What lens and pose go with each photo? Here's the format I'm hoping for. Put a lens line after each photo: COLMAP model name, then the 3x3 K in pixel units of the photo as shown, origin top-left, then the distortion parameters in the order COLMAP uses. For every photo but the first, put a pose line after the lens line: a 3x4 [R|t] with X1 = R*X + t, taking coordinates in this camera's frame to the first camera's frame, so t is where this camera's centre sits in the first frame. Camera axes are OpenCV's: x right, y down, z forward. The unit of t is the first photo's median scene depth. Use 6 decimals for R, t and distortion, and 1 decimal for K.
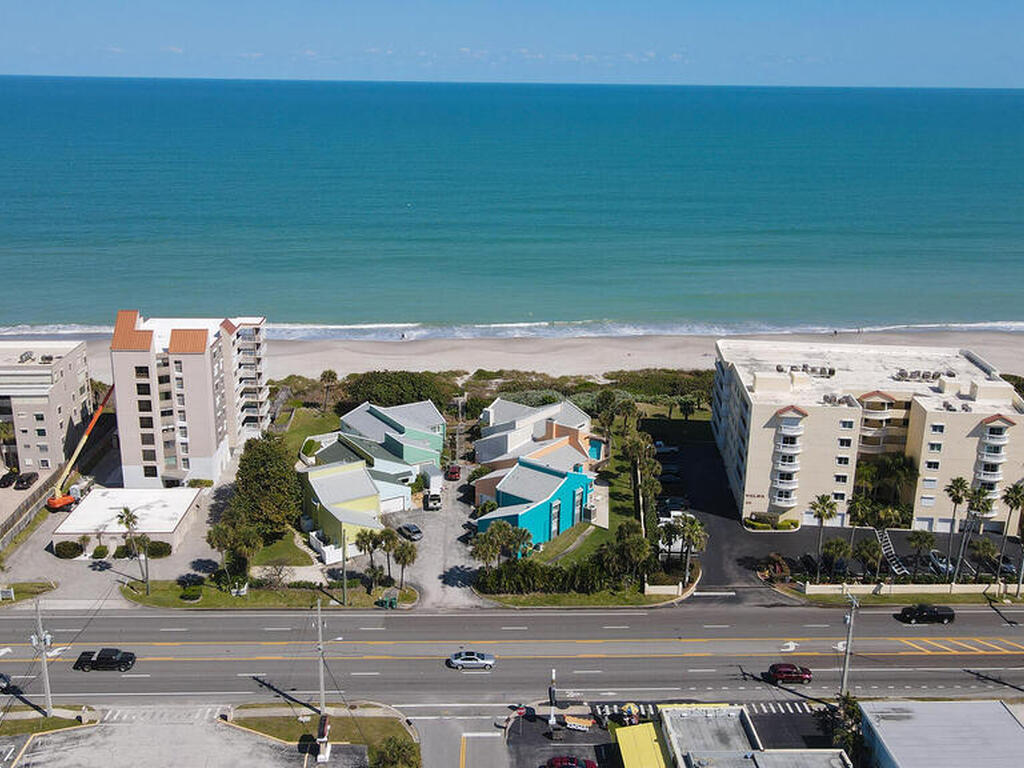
lens RADIAL K [[1009.7, 0, 500.5], [0, 1009.7, 380.6], [0, 0, 1]] dist [0.009429, 0.025224]
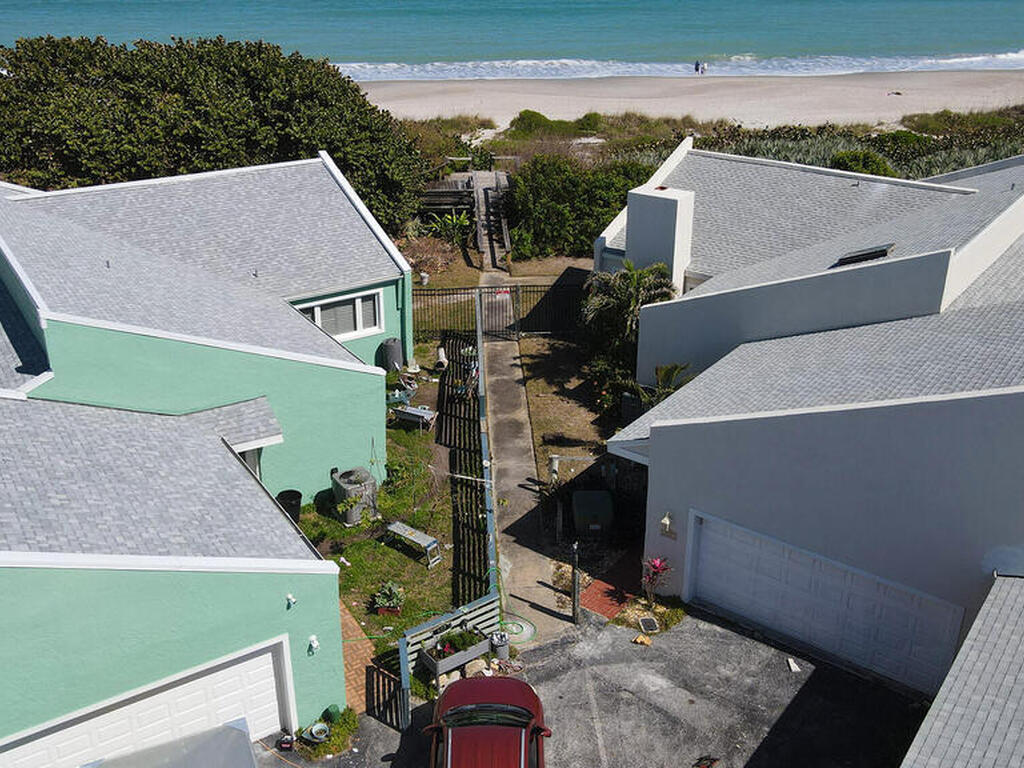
lens RADIAL K [[1009.7, 0, 500.5], [0, 1009.7, 380.6], [0, 0, 1]] dist [0.009429, 0.025224]
pose [[0.999866, -0.015954, 0.003773, -0.048666], [0.015244, 0.989453, 0.144052, 0.042837], [-0.006031, -0.143975, 0.989563, 1.011249]]
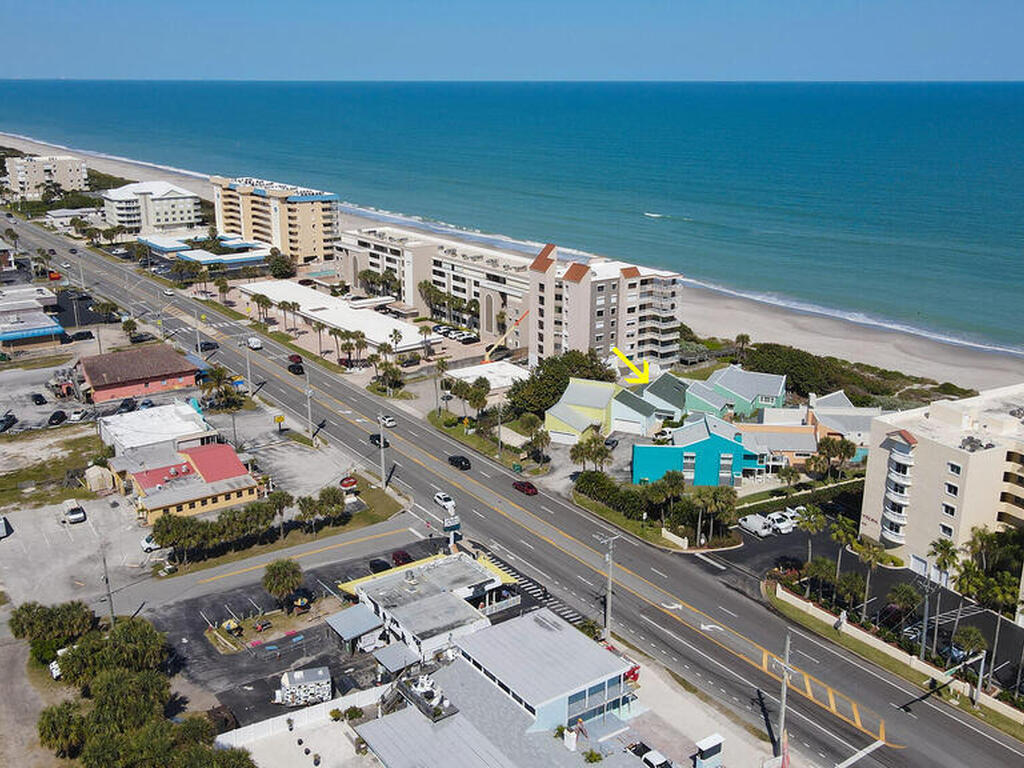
lens RADIAL K [[1009.7, 0, 500.5], [0, 1009.7, 380.6], [0, 0, 1]] dist [0.009429, 0.025224]
pose [[0.540497, 0.234783, -0.807924, 0.792027], [-0.240577, 0.963309, 0.118993, -0.038049], [0.806217, 0.130053, 0.577148, 0.169226]]
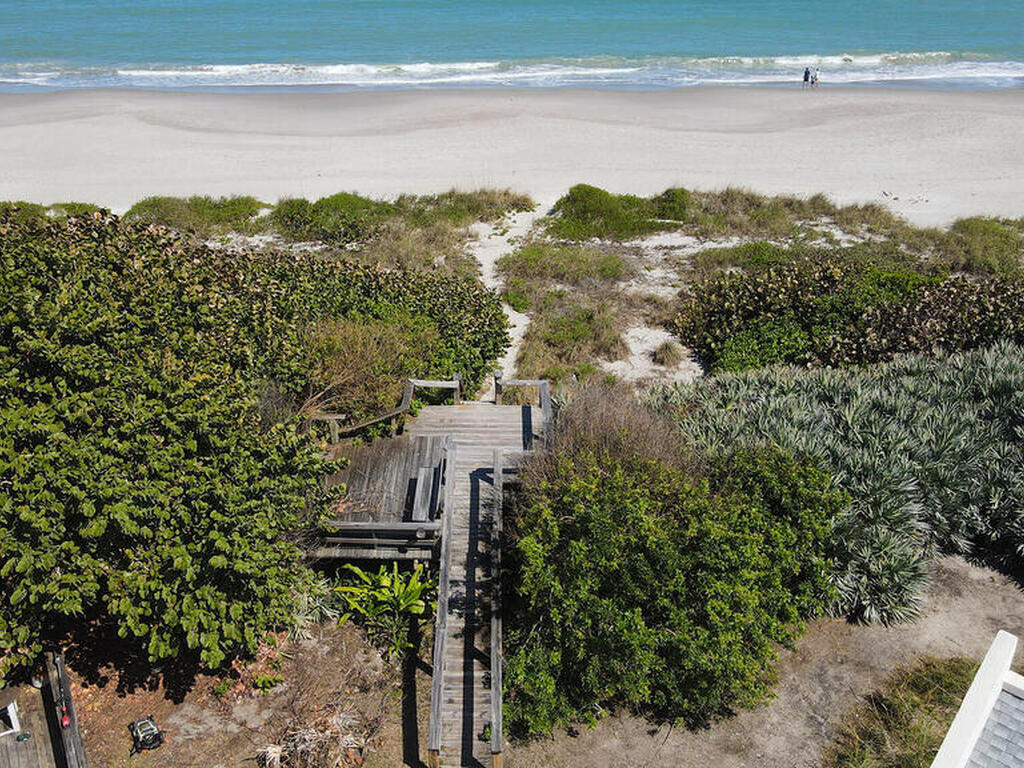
lens RADIAL K [[1009.7, 0, 500.5], [0, 1009.7, 380.6], [0, 0, 1]] dist [0.009429, 0.025224]
pose [[0.998370, 0.015024, -0.055053, -0.038788], [-0.004696, 0.983080, 0.183115, -0.014956], [0.056873, -0.182558, 0.981549, 1.178931]]
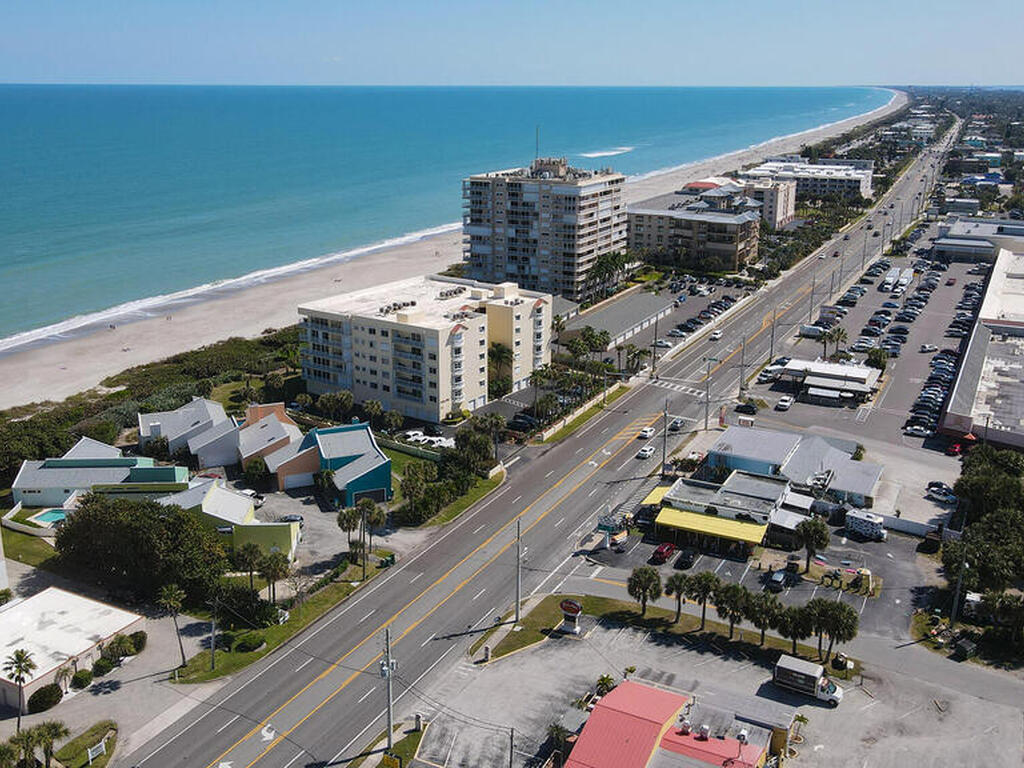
lens RADIAL K [[1009.7, 0, 500.5], [0, 1009.7, 380.6], [0, 0, 1]] dist [0.009429, 0.025224]
pose [[0.495234, -0.259561, 0.829079, -0.772055], [0.254962, 0.955725, 0.146914, -0.081817], [-0.830504, 0.138627, 0.539486, 0.243810]]
